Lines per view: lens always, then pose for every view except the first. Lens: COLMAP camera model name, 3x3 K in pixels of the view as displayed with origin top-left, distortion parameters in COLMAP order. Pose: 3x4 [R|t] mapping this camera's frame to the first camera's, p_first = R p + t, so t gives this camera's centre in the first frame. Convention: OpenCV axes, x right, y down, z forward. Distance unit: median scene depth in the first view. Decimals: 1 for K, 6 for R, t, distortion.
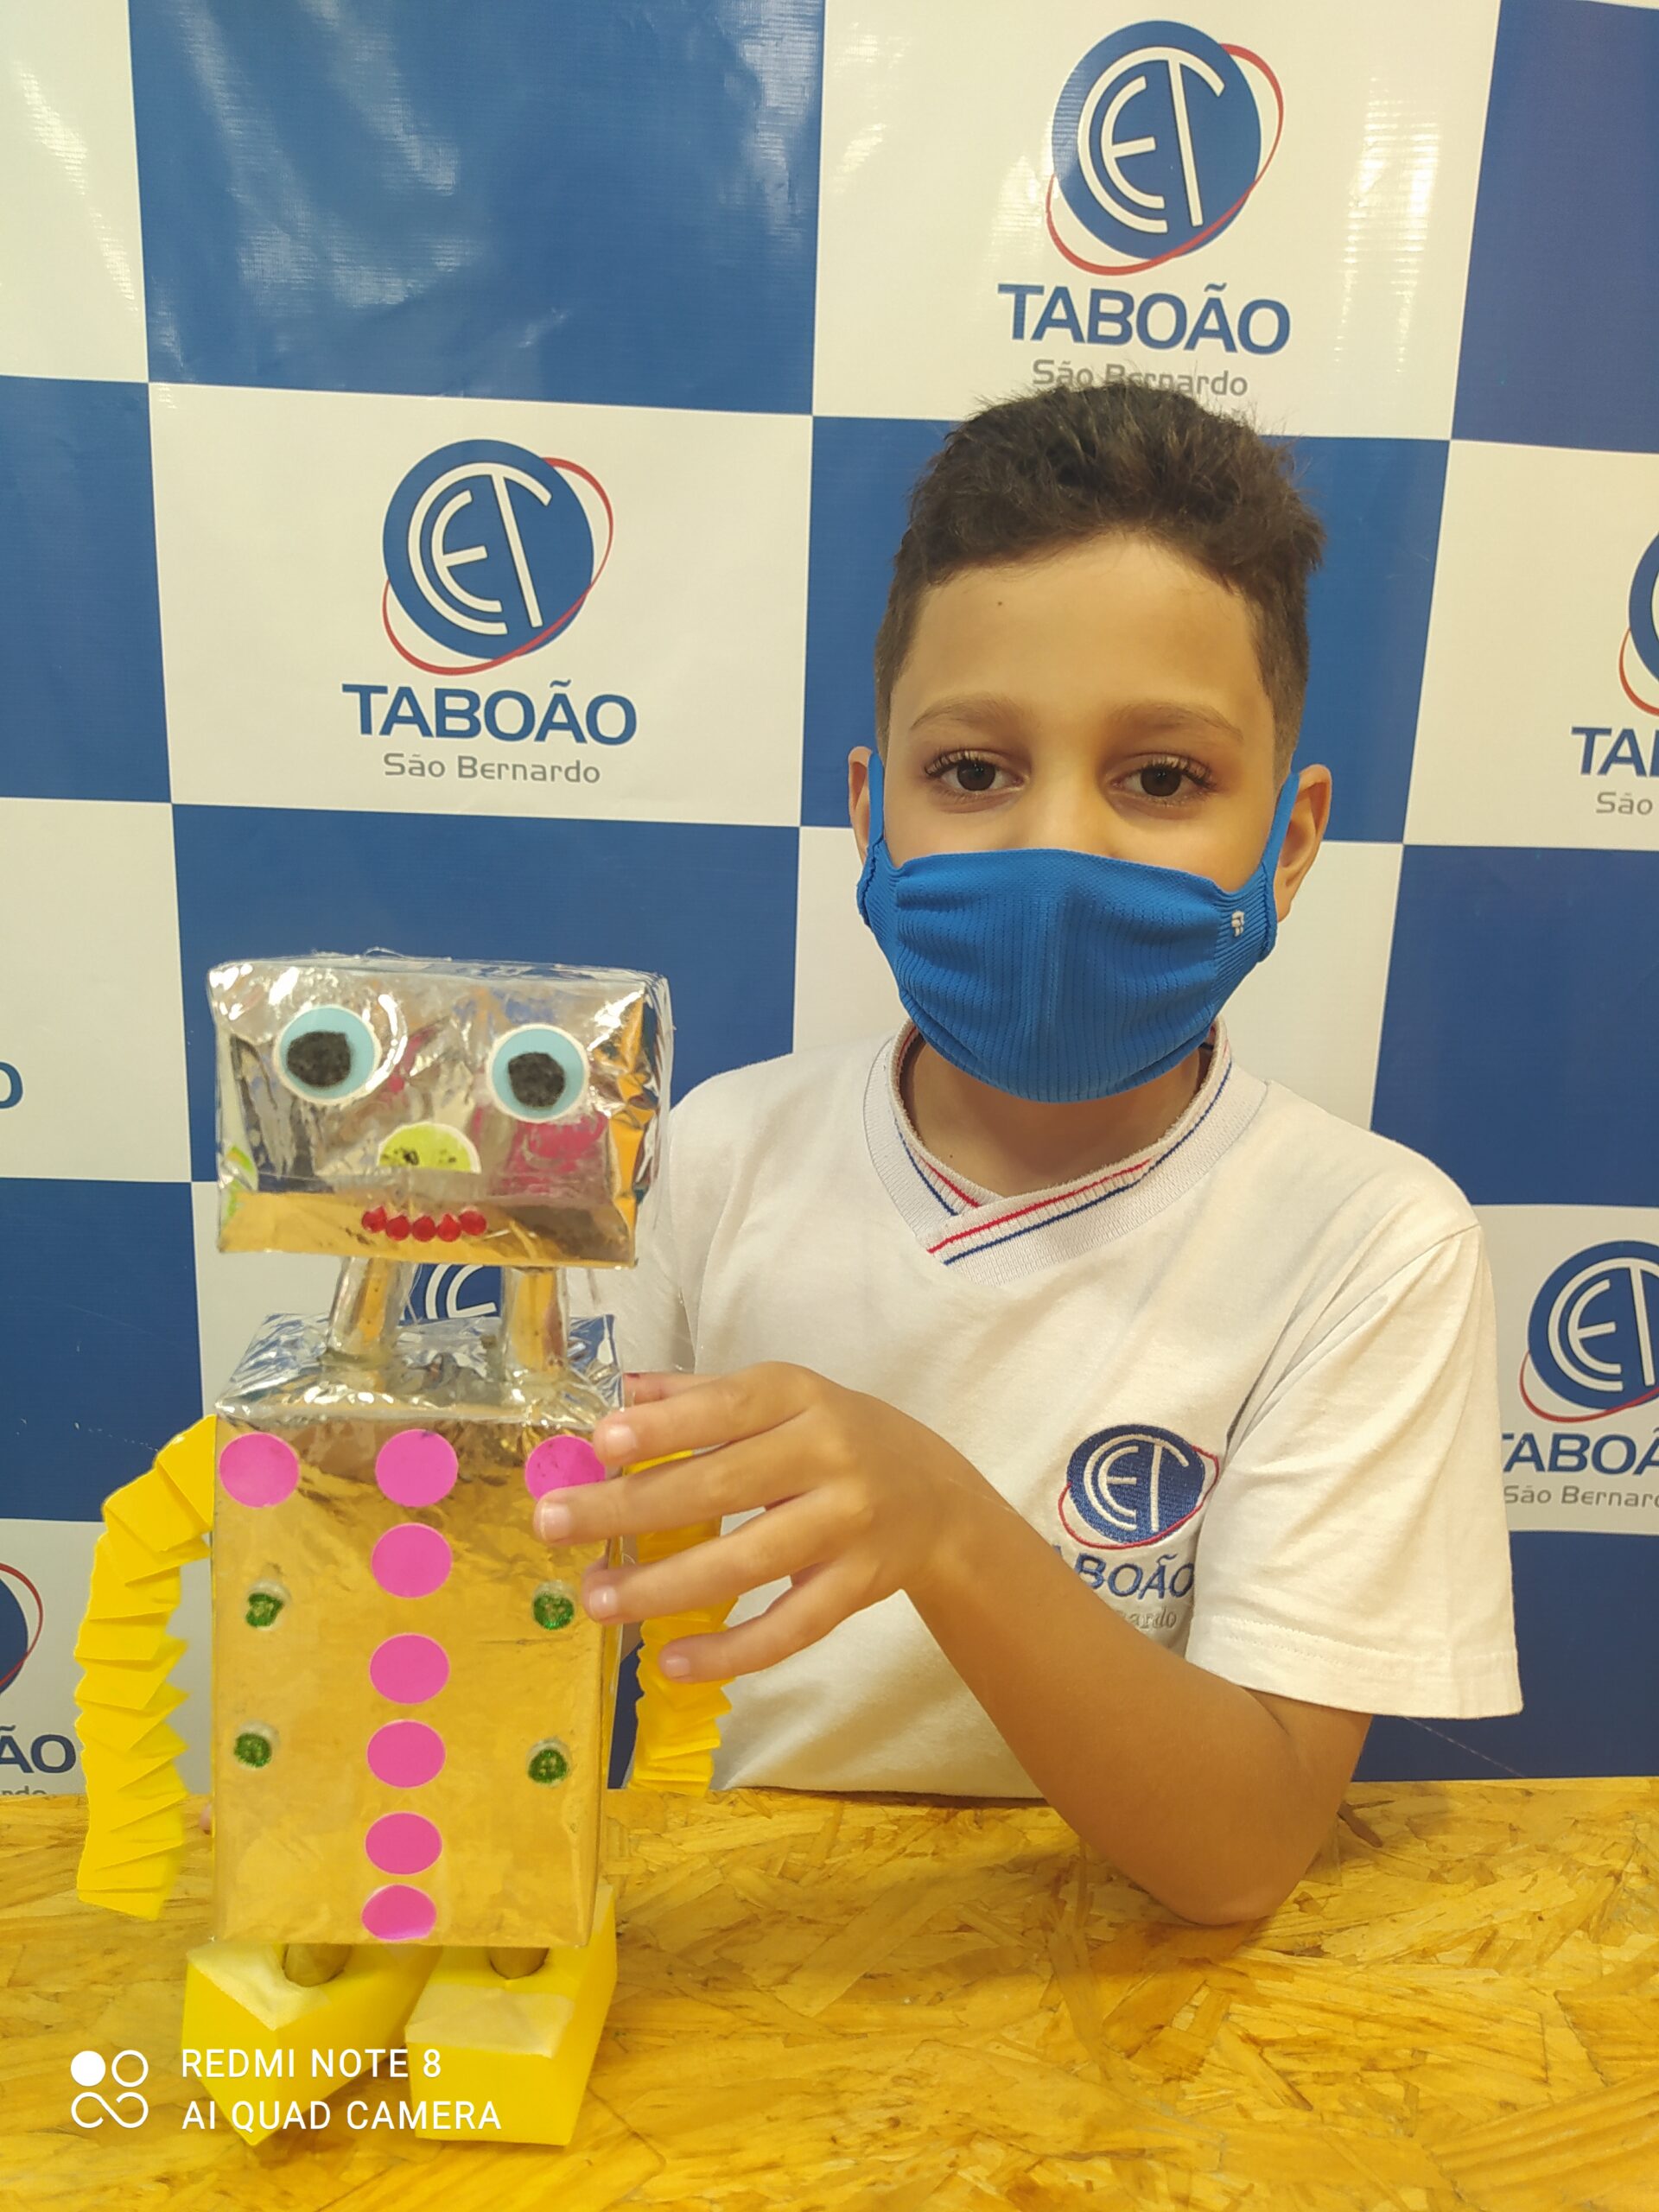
lens RADIAL K [[1665.7, 0, 852.6], [0, 1665.7, 1101.7], [0, 0, 1]] dist [0.046004, -0.089649]
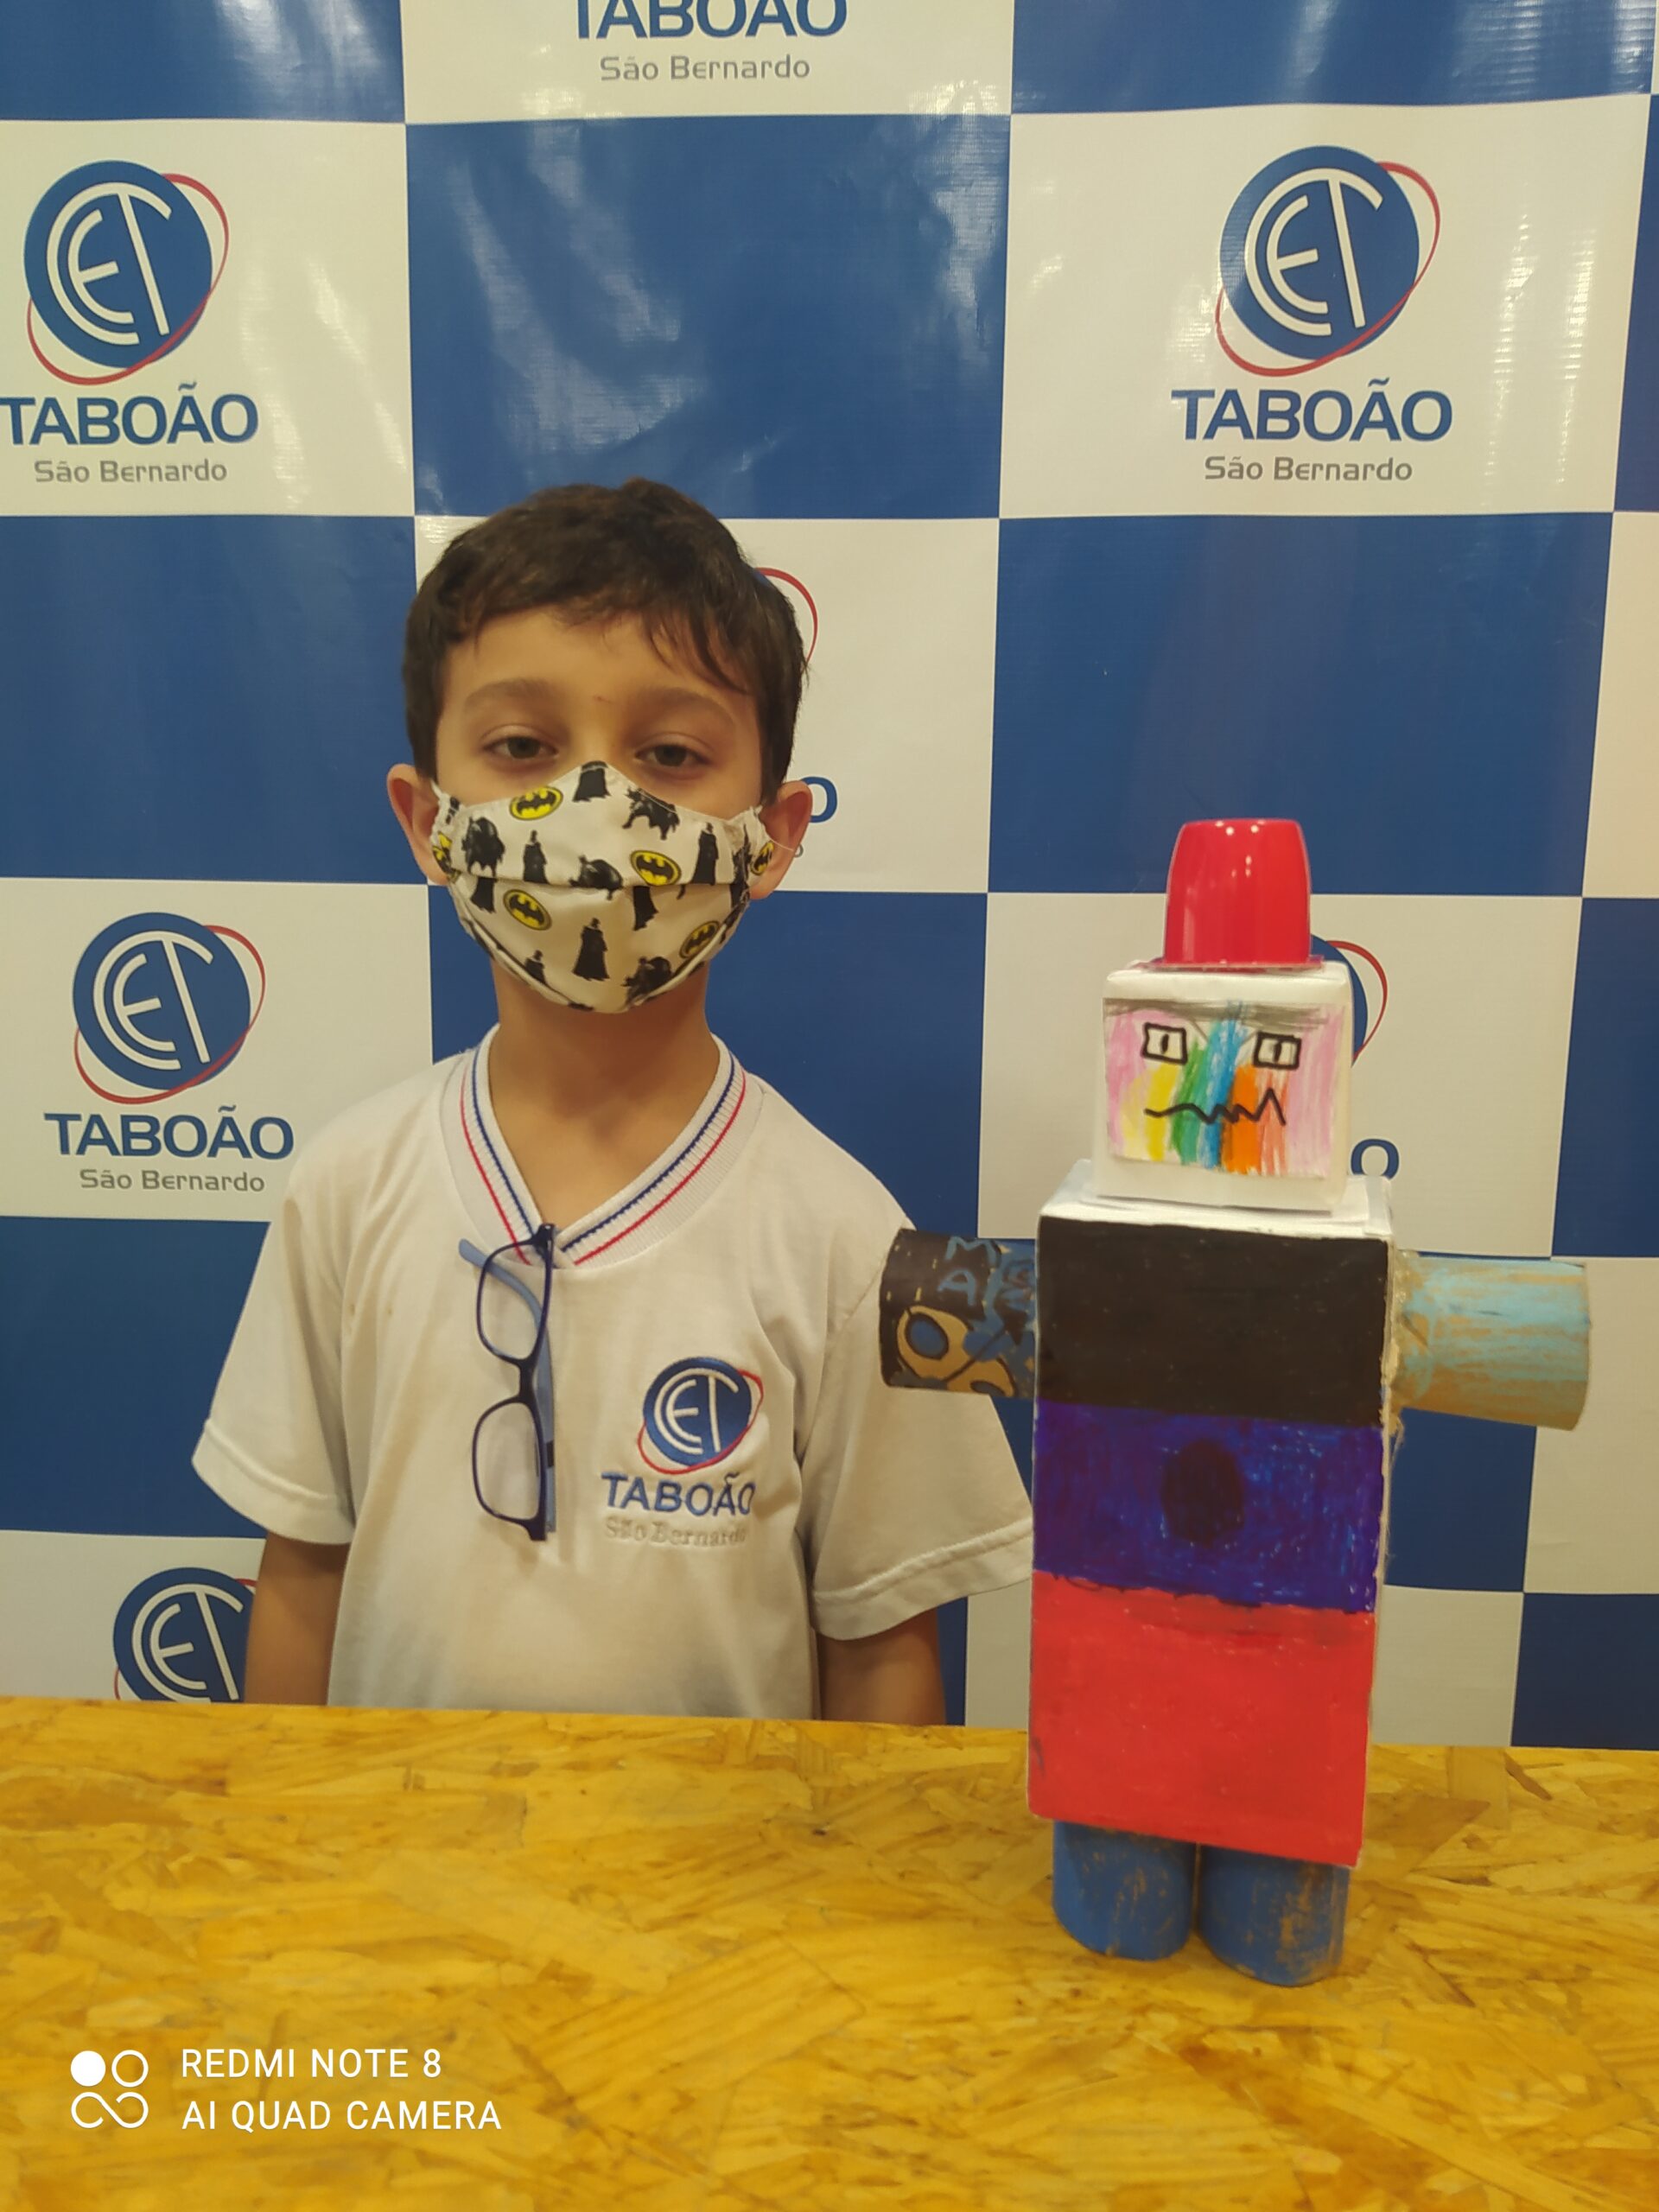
lens RADIAL K [[1662.8, 0, 843.9], [0, 1662.8, 1115.7], [0, 0, 1]] dist [0.036518, -0.066806]
pose [[0.992587, -0.005719, -0.121404, 0.008363], [-0.002722, 0.997596, -0.069245, 0.091190], [0.121508, 0.069062, 0.990185, -0.104635]]
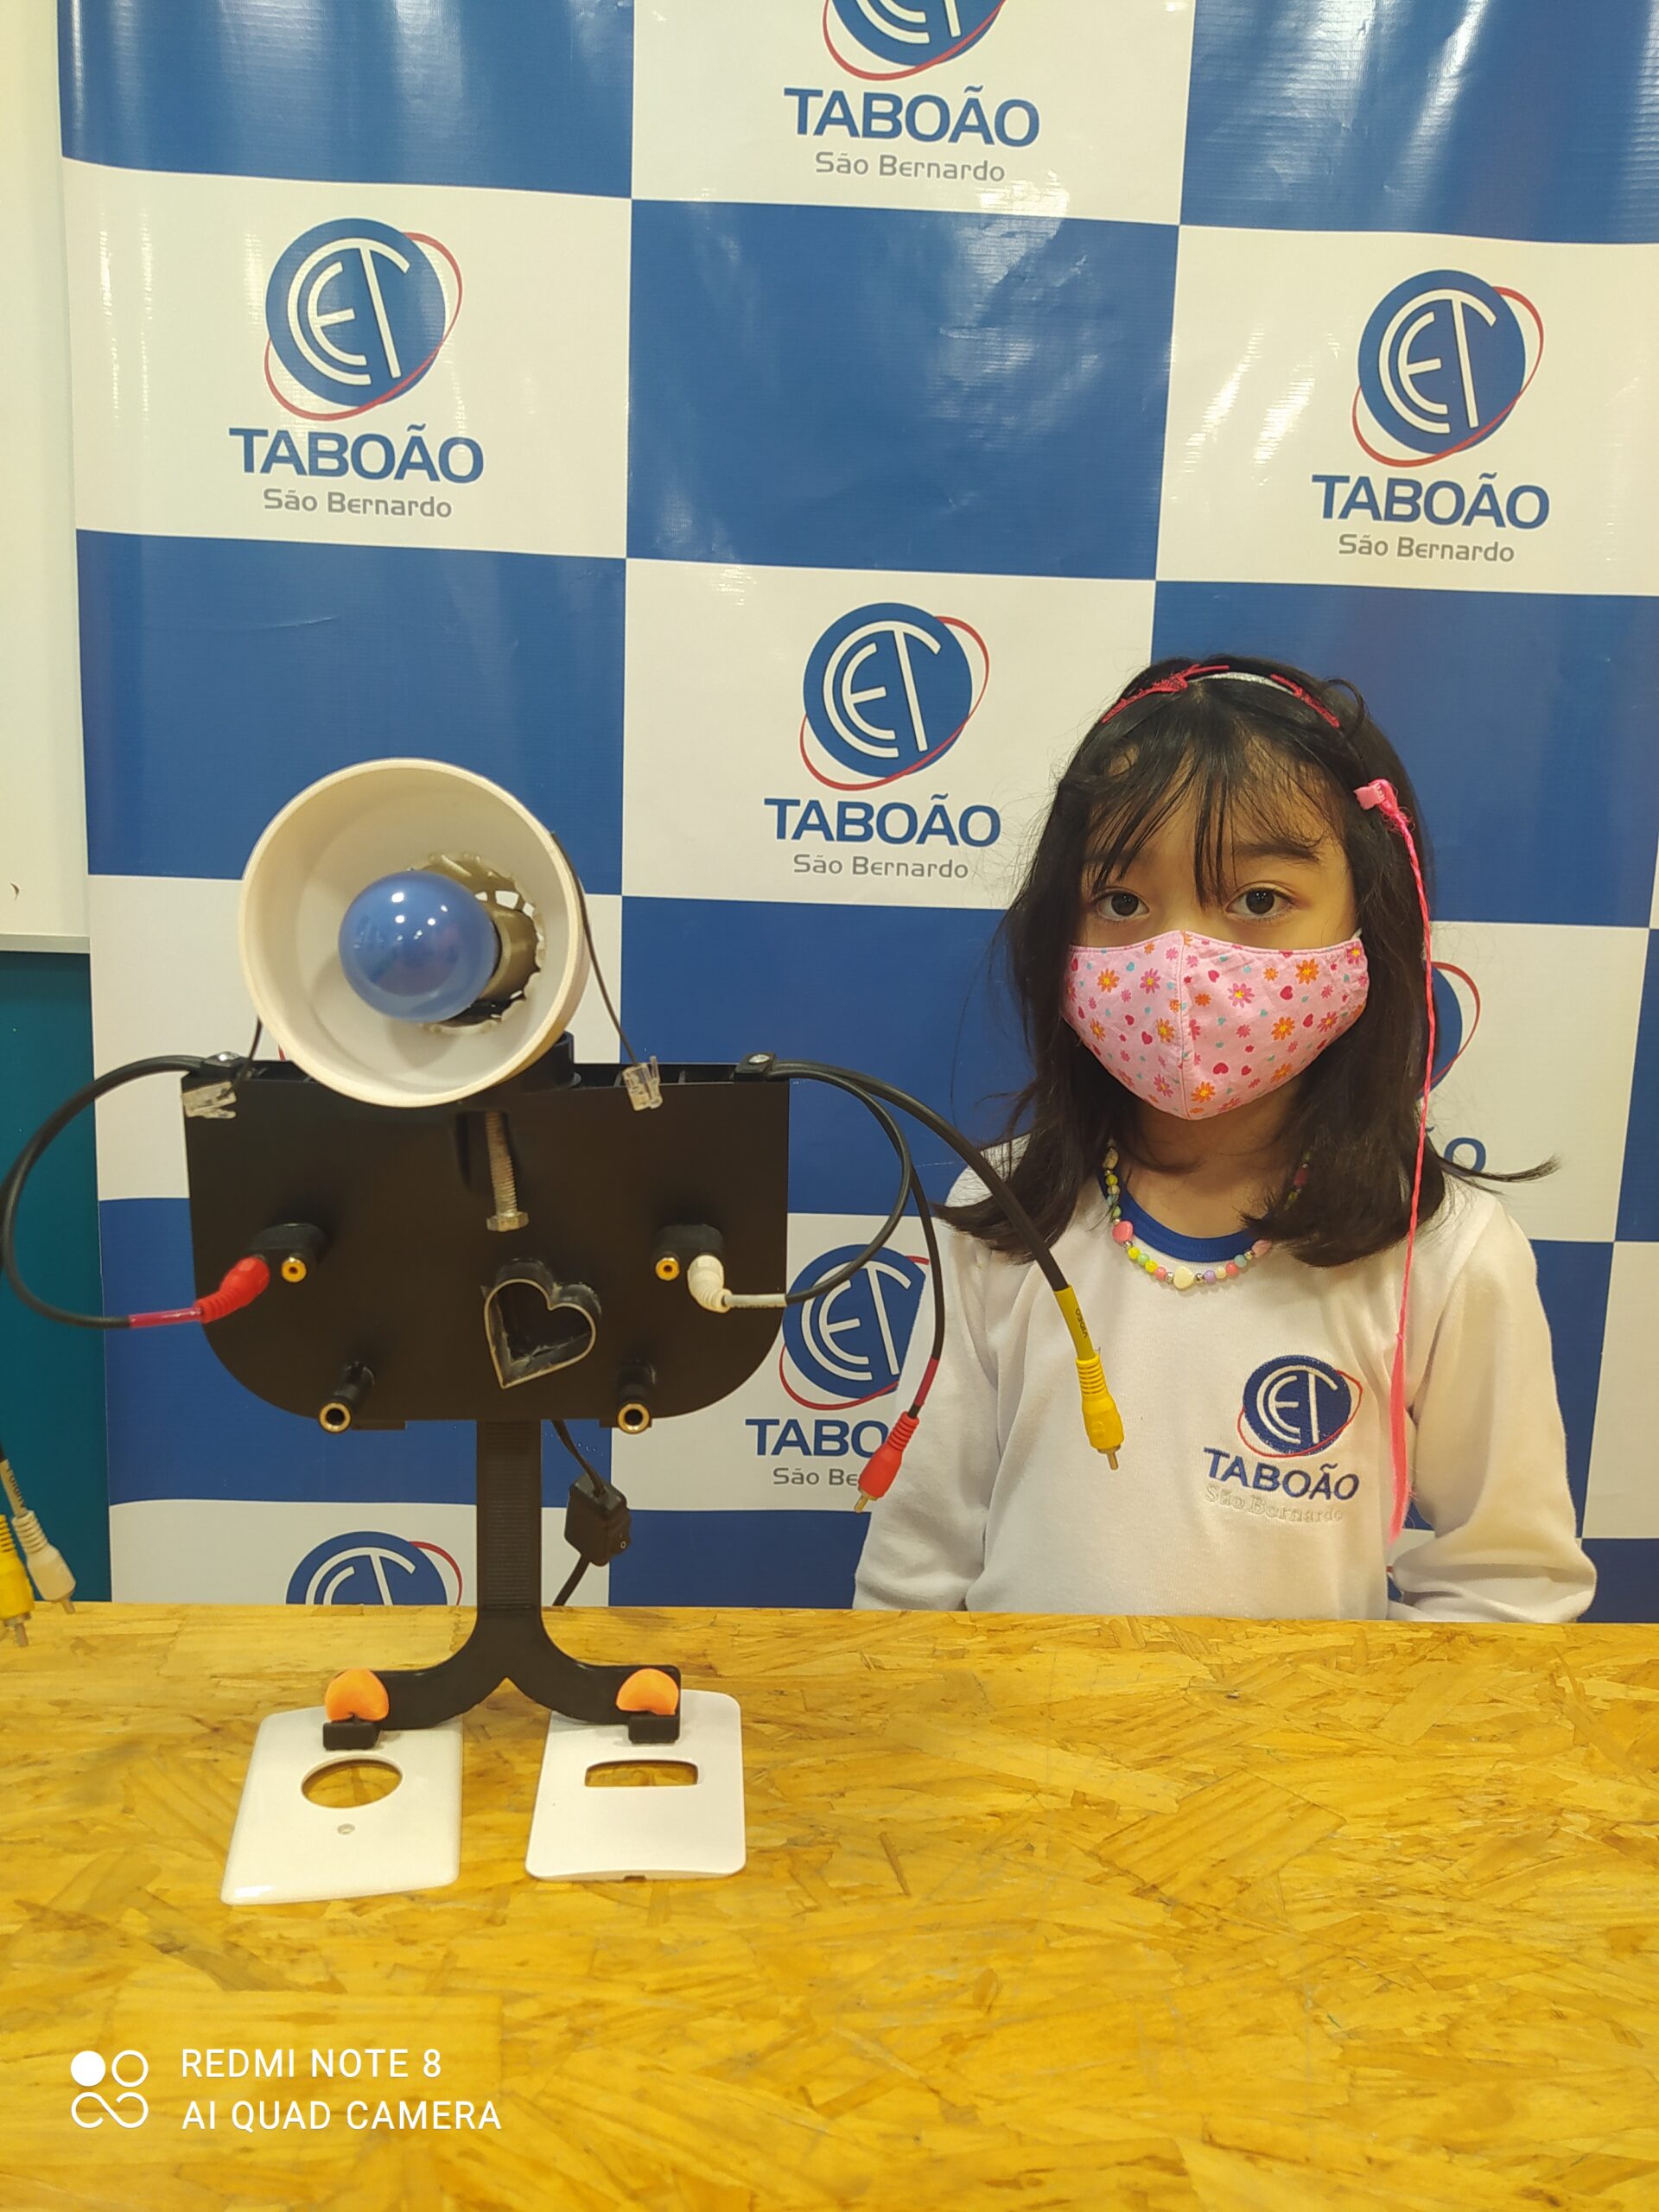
lens RADIAL K [[1656.9, 0, 829.5], [0, 1656.9, 1106.0], [0, 0, 1]] dist [0.072446, -0.142573]
pose [[0.999491, 0.004332, -0.031620, -0.373456], [-0.006891, 0.996668, -0.081279, 0.125012], [0.031163, 0.081456, 0.996190, -0.322925]]
